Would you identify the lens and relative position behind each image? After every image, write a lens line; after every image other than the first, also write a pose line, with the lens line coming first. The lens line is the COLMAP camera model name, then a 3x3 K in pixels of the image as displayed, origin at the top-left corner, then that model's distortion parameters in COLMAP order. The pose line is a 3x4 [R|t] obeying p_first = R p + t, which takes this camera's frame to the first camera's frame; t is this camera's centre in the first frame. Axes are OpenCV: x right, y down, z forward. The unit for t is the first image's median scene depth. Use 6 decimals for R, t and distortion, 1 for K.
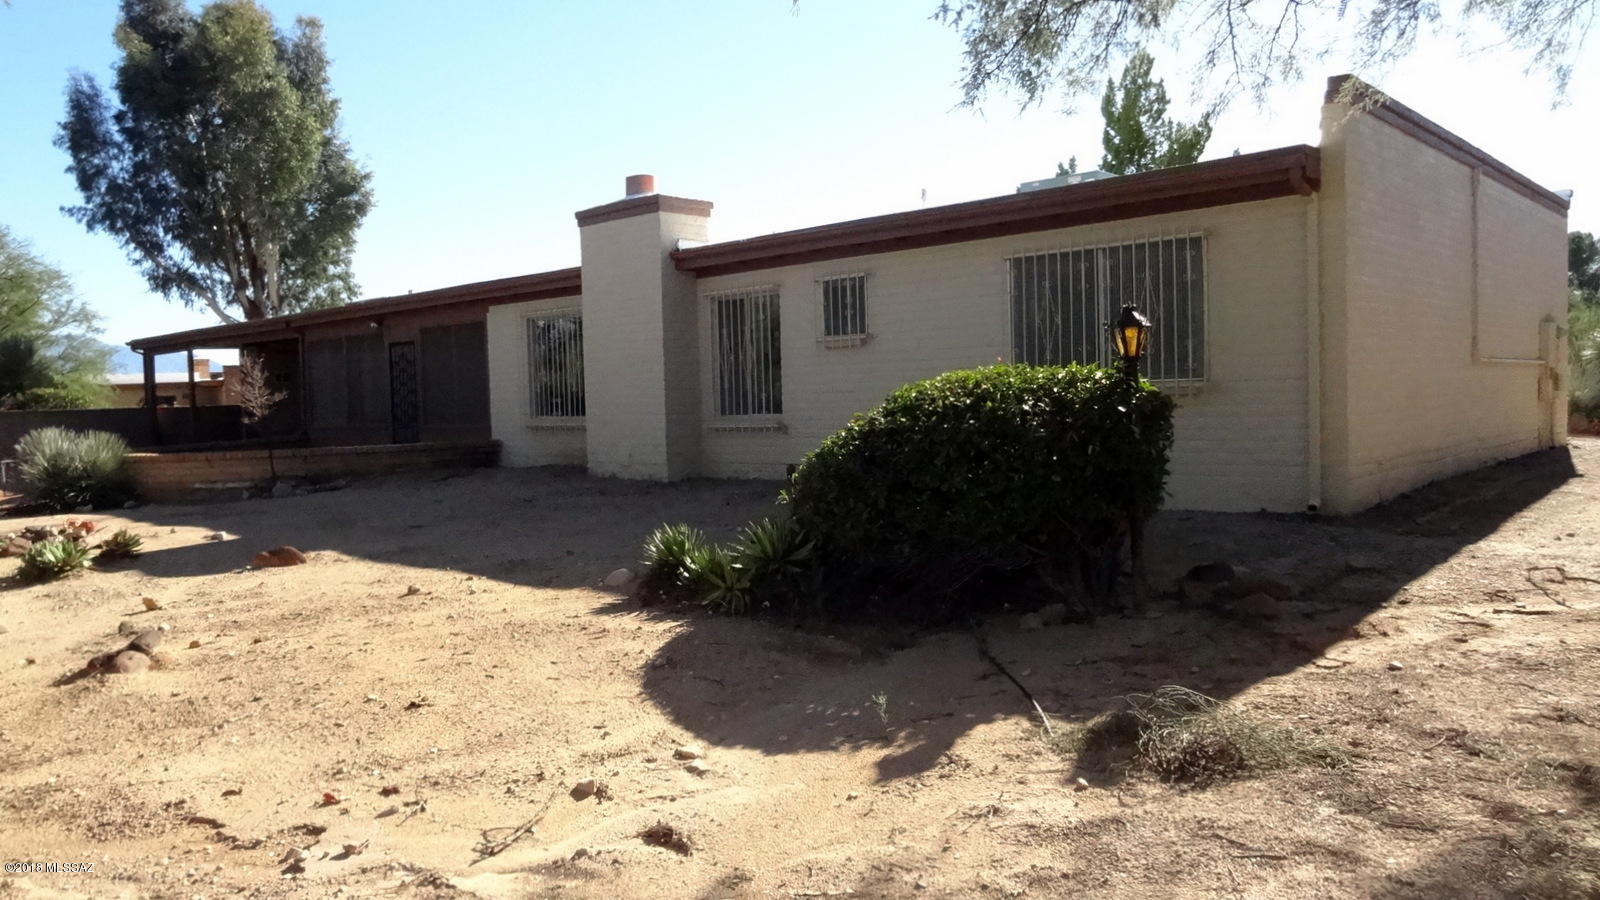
lens RADIAL K [[1137.1, 0, 806.7], [0, 1137.1, 448.6], [0, 0, 1]] dist [-0.001174, 0.001344]
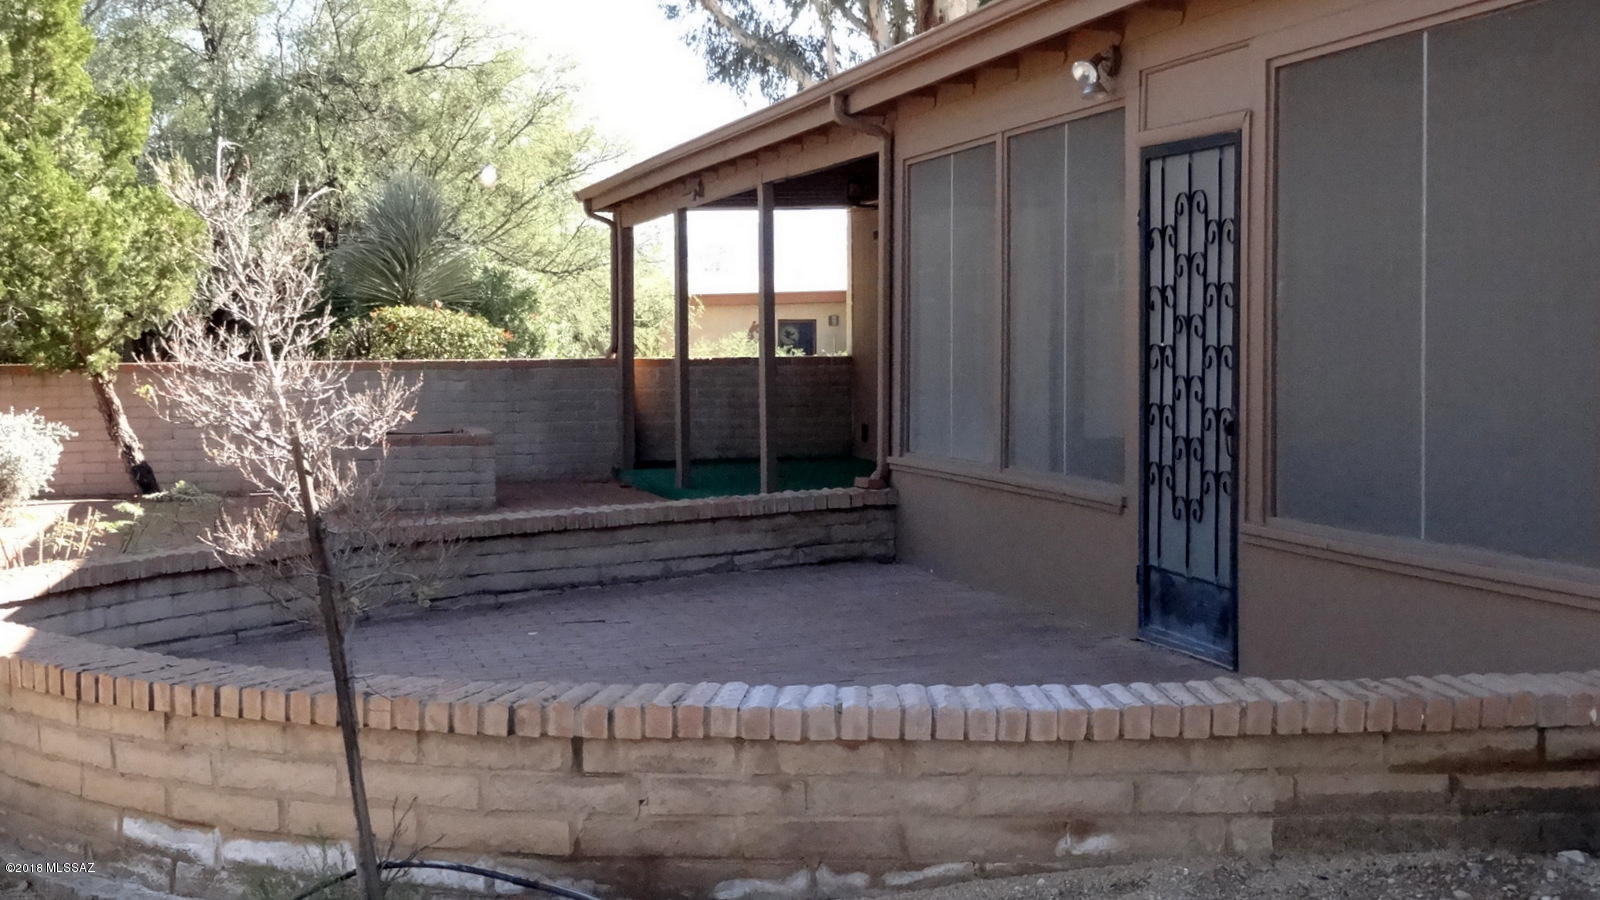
lens RADIAL K [[2104.0, 0, 801.4], [0, 2104.0, 453.1], [0, 0, 1]] dist [-0.043022, 0.000000]
pose [[0.841409, 0.051714, -0.537918, -0.182088], [-0.042034, 0.998658, 0.030259, -0.037972], [0.538761, -0.002850, 0.842454, 0.571233]]
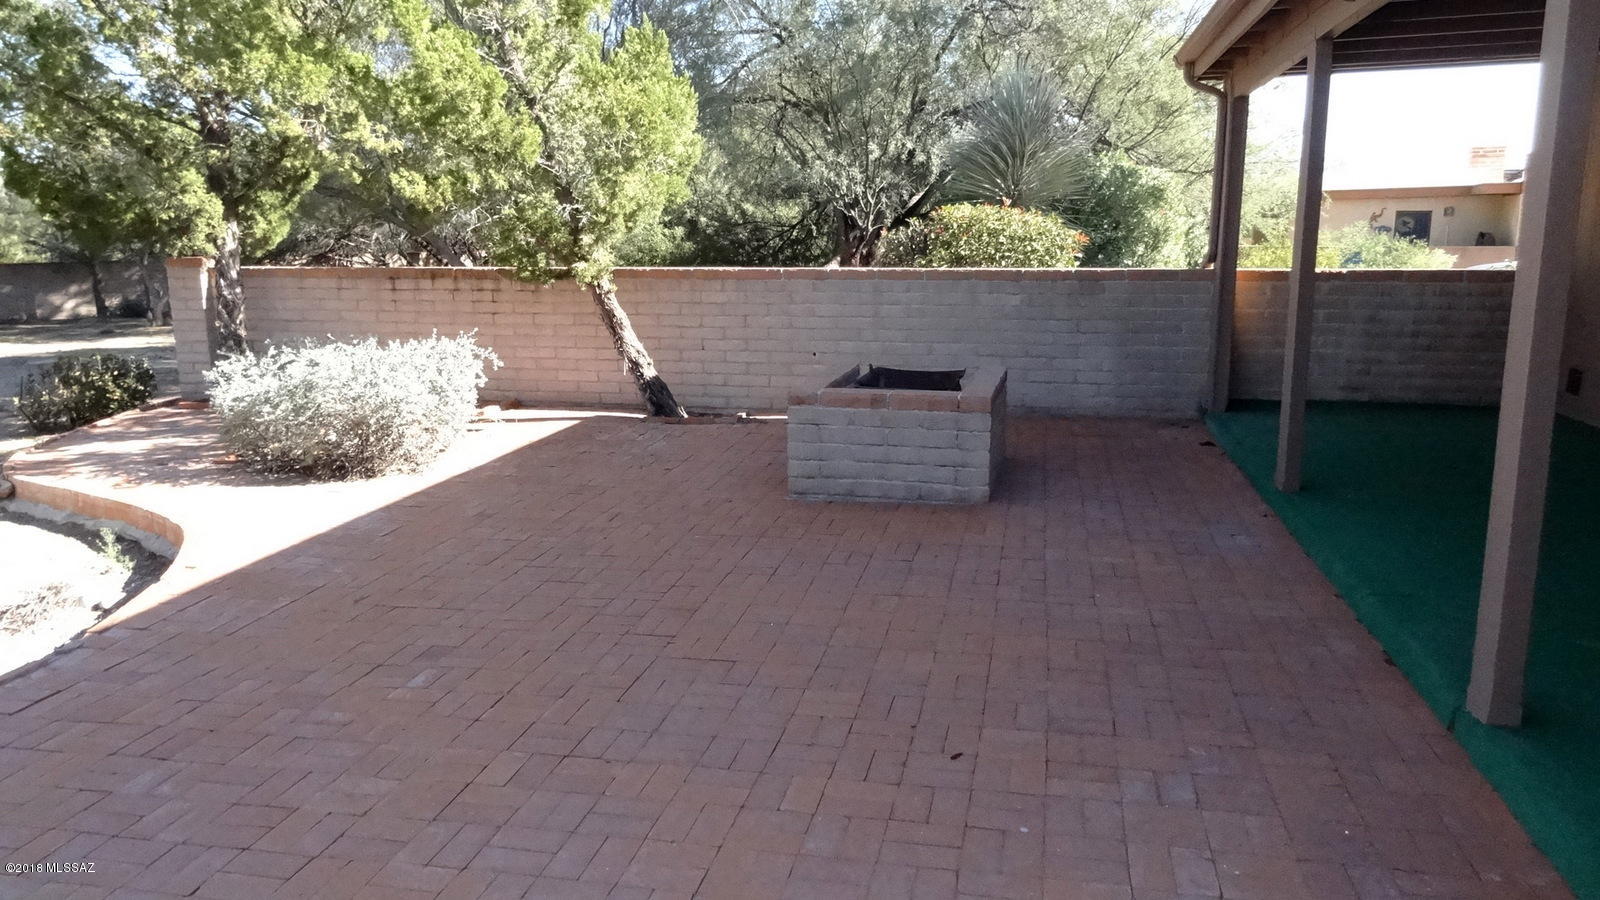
lens RADIAL K [[1137.1, 0, 789.4], [0, 1137.1, 441.0], [0, 0, 1]] dist [-0.001174, 0.001344]
pose [[0.497976, 0.187947, -0.846579, -0.492892], [-0.048467, 0.980738, 0.189221, -0.058602], [0.865835, -0.053197, 0.497493, 1.000021]]
